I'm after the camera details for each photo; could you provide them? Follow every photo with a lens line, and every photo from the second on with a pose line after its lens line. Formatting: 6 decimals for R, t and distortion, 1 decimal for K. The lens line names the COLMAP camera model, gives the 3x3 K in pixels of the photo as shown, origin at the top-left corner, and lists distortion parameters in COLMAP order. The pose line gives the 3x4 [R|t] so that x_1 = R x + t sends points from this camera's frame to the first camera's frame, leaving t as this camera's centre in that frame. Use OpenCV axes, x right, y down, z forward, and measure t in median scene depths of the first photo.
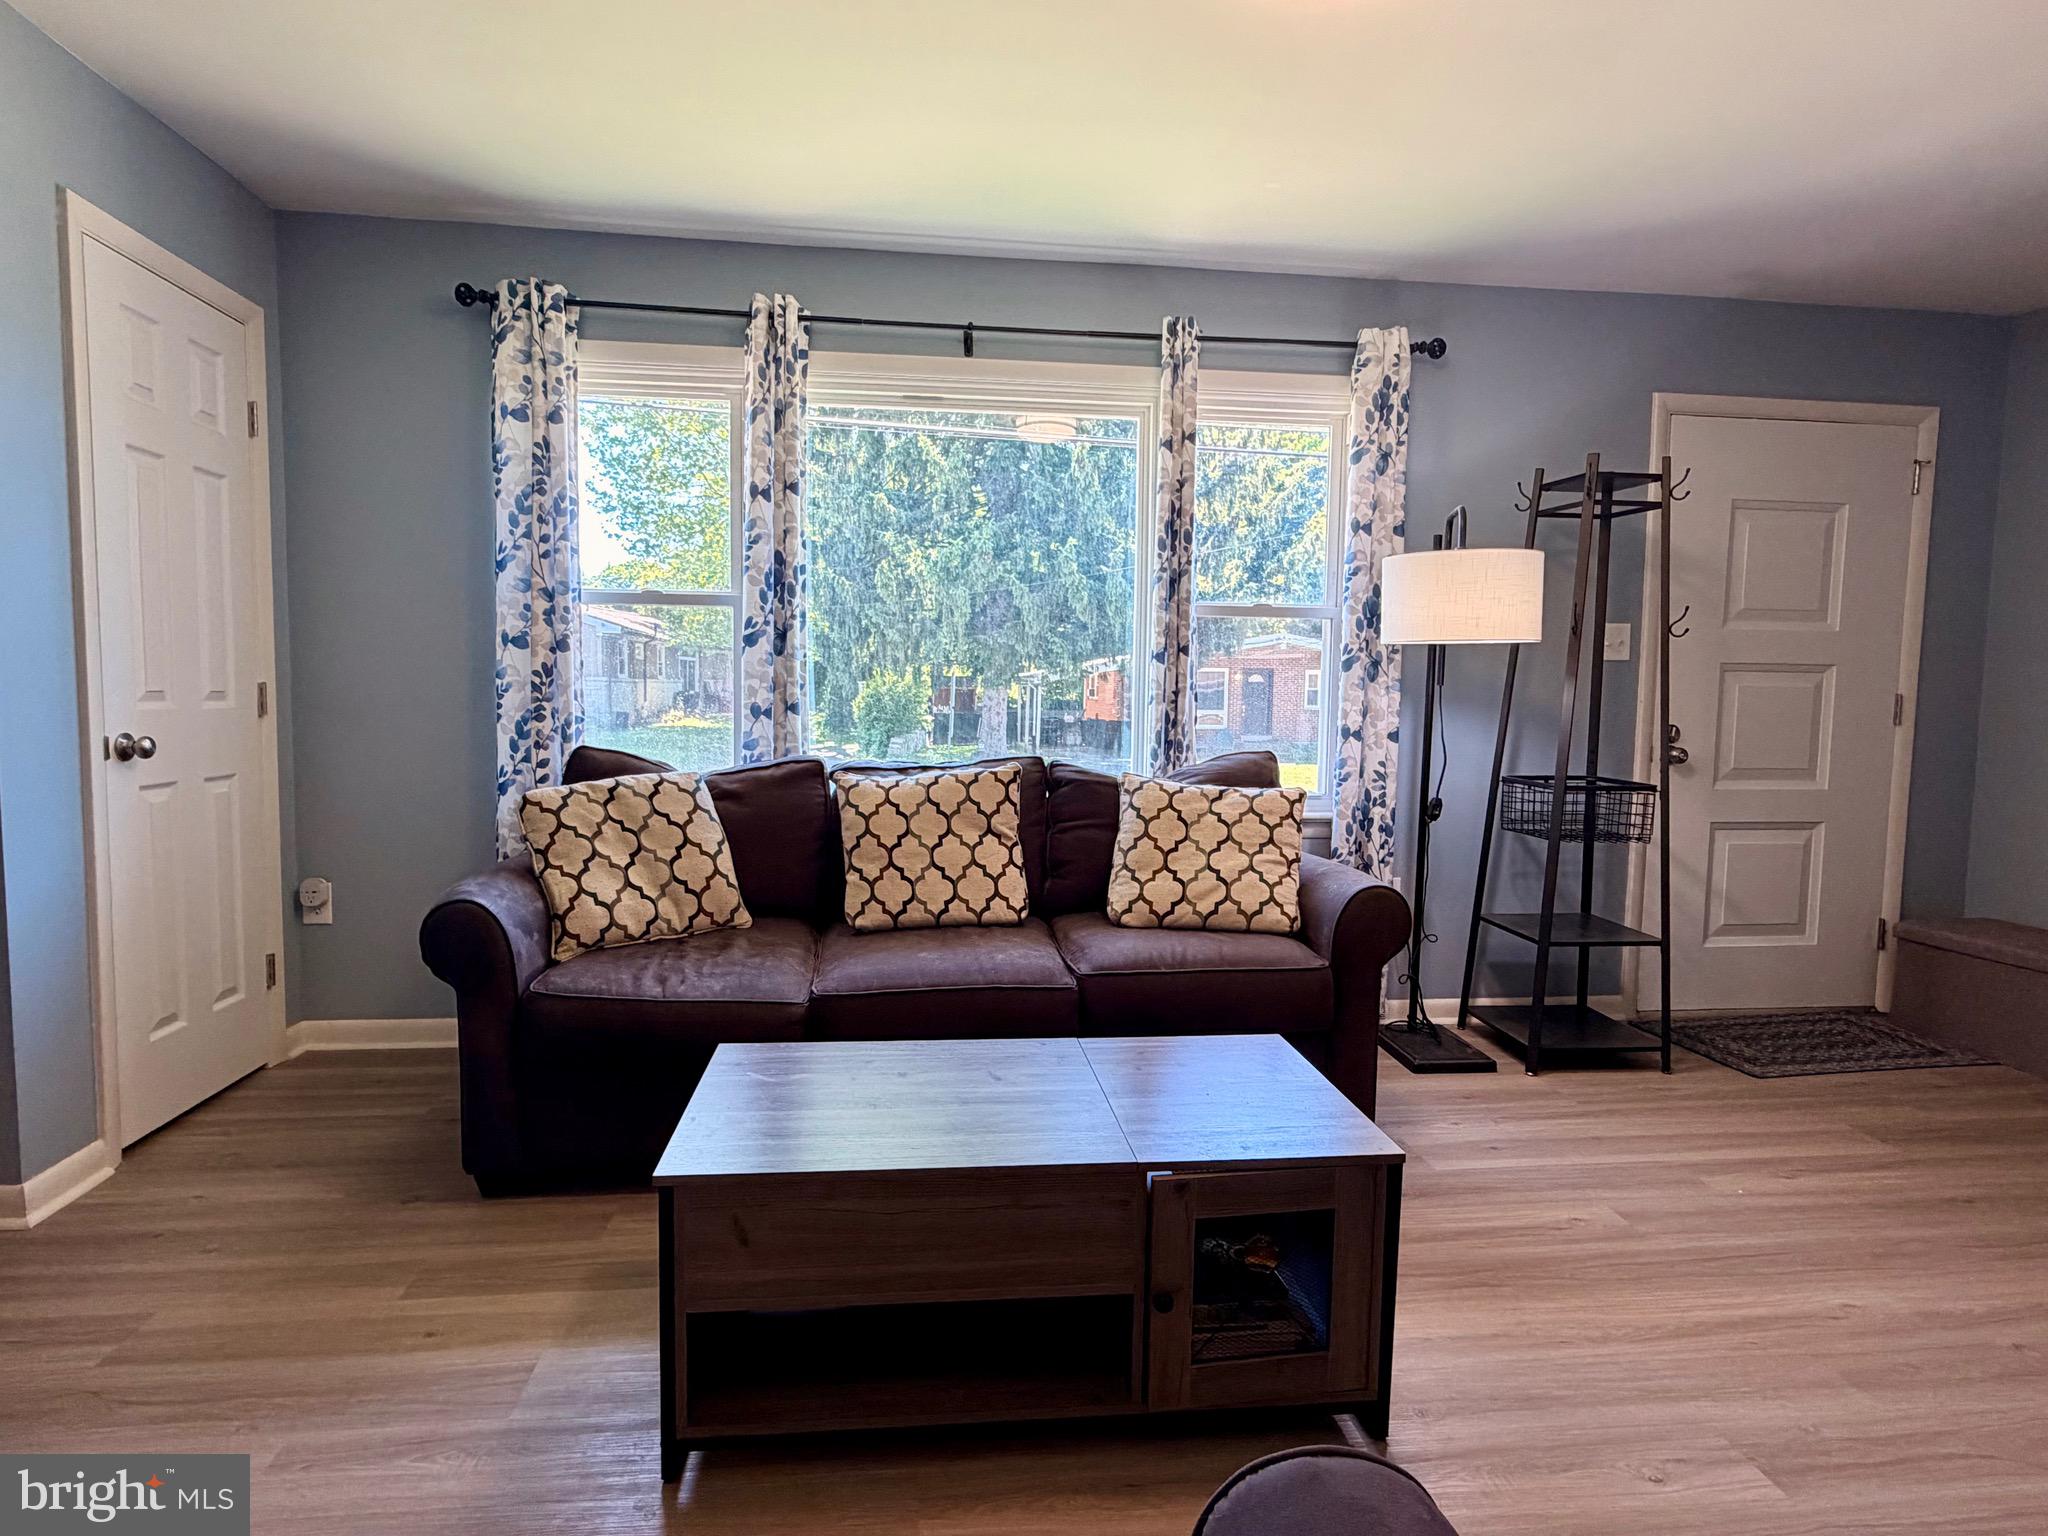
lens RADIAL K [[1099.0, 0, 1019.9], [0, 1099.0, 766.9], [0, 0, 1]] dist [0.000160, 0.000304]
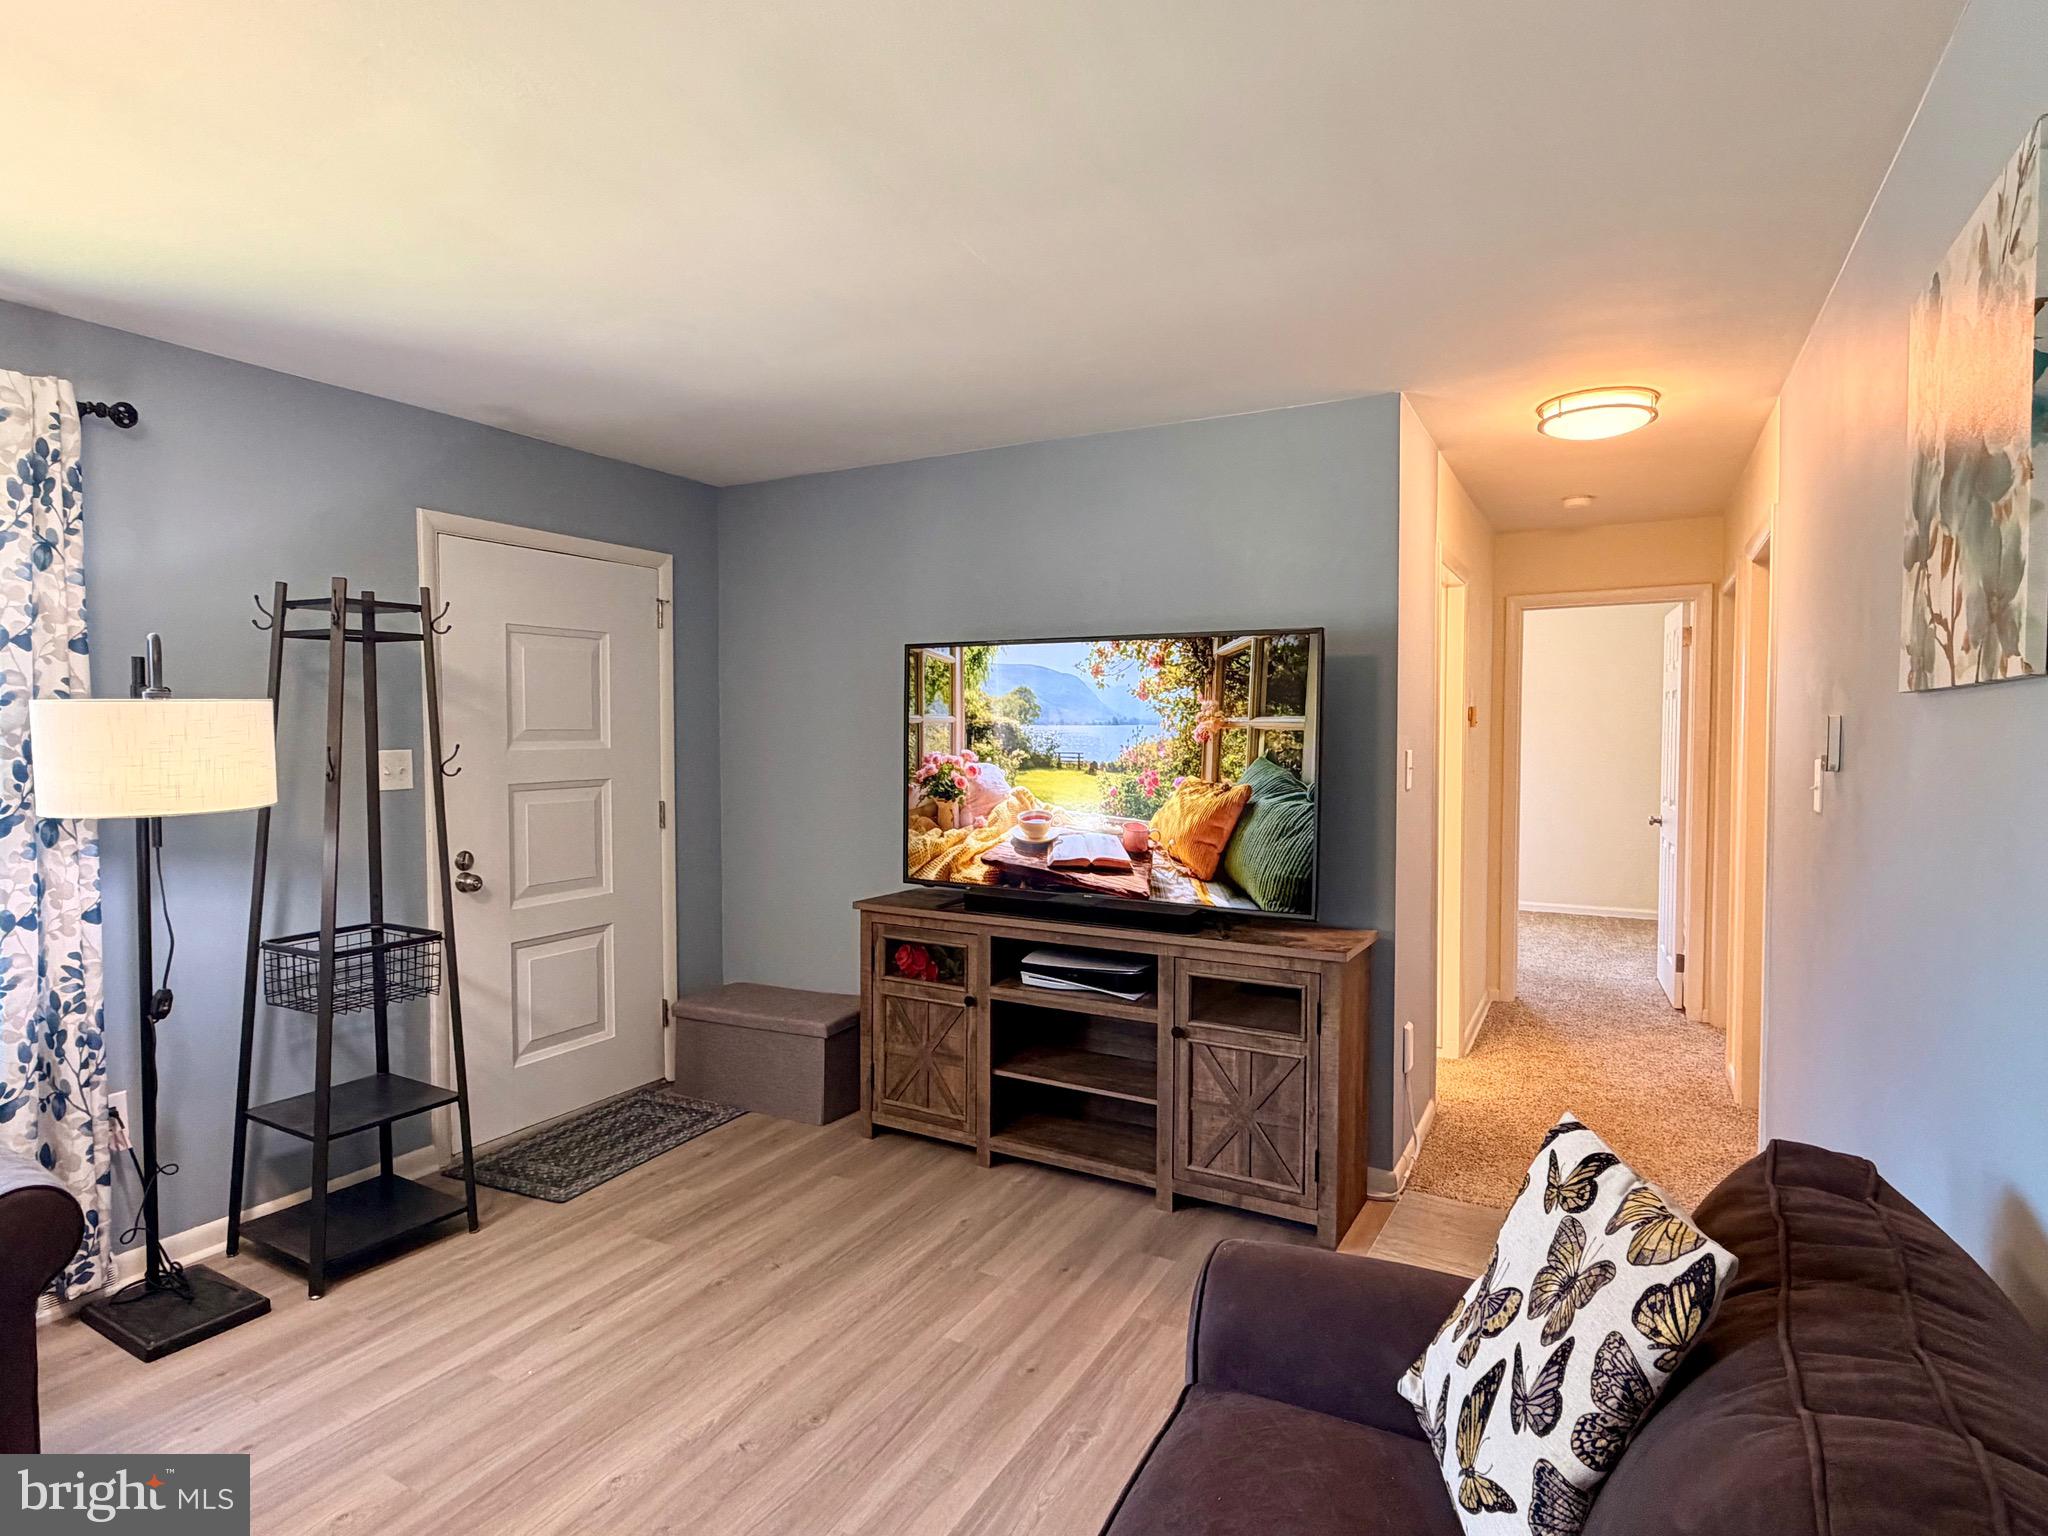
lens RADIAL K [[1099.0, 0, 1018.7], [0, 1099.0, 769.5], [0, 0, 1]] dist [0.002605, 0.000420]
pose [[0.582463, -0.046539, 0.811524, 0.103232], [0.071358, 0.997433, 0.005984, -0.089110], [-0.809719, 0.054423, 0.584289, 0.037062]]
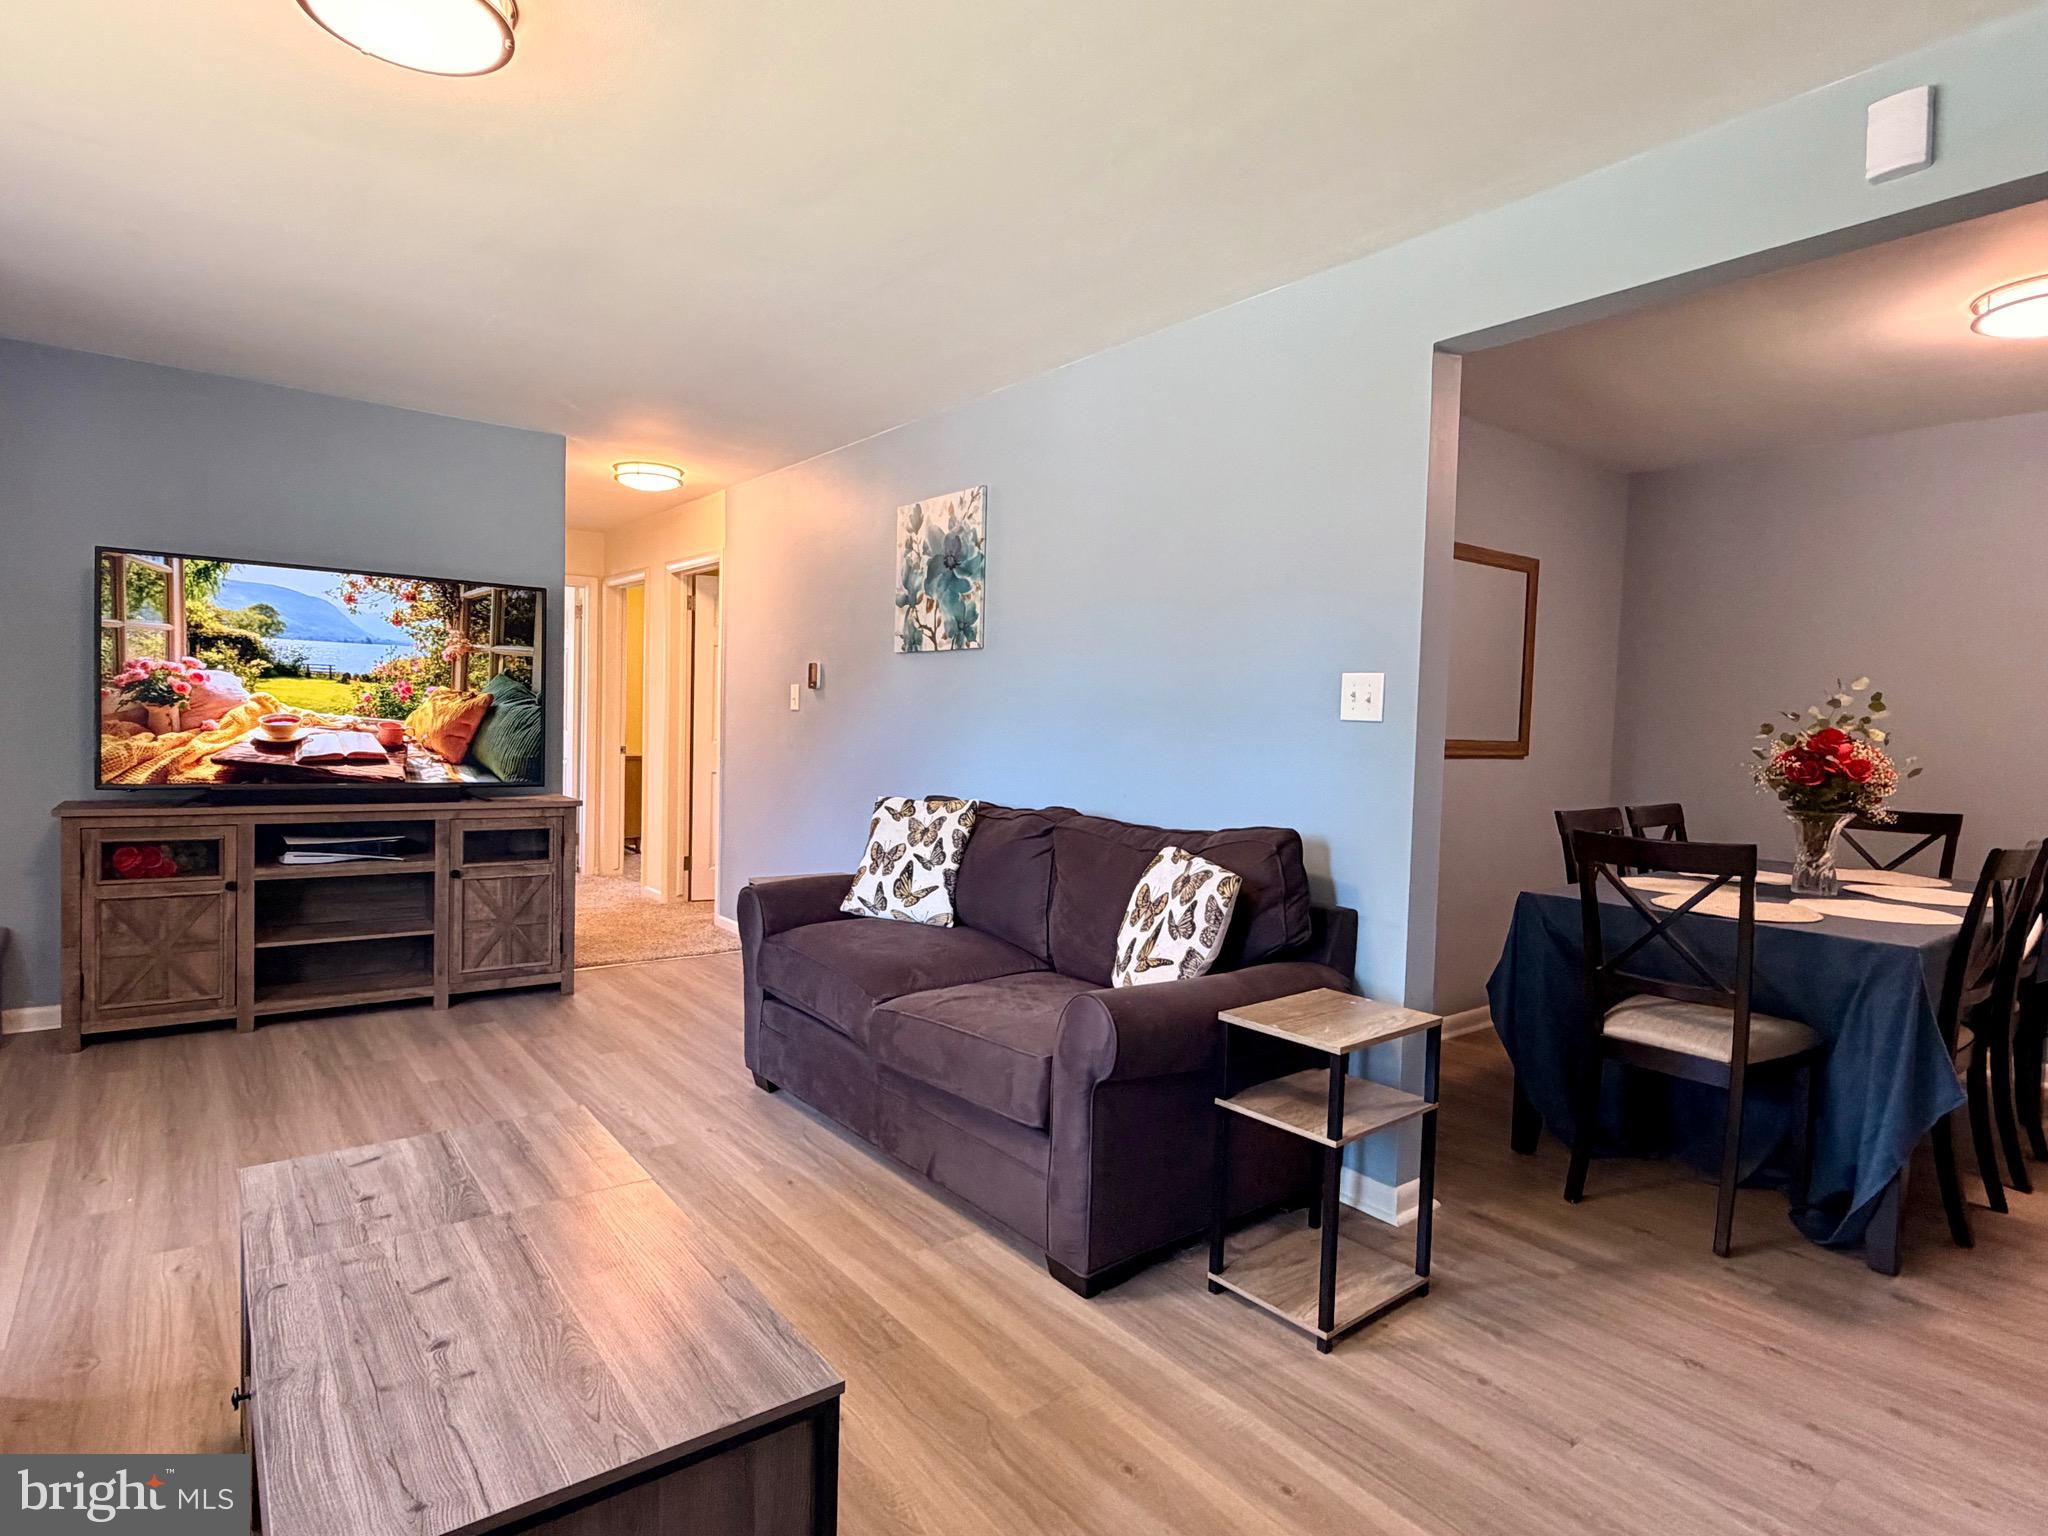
lens RADIAL K [[1099.0, 0, 1019.9], [0, 1099.0, 766.9], [0, 0, 1]] dist [0.000160, 0.000304]
pose [[-0.513669, -0.070576, 0.855081, -0.486803], [0.027093, 0.994780, 0.098382, -0.081096], [-0.857560, 0.073703, -0.509076, 0.567622]]
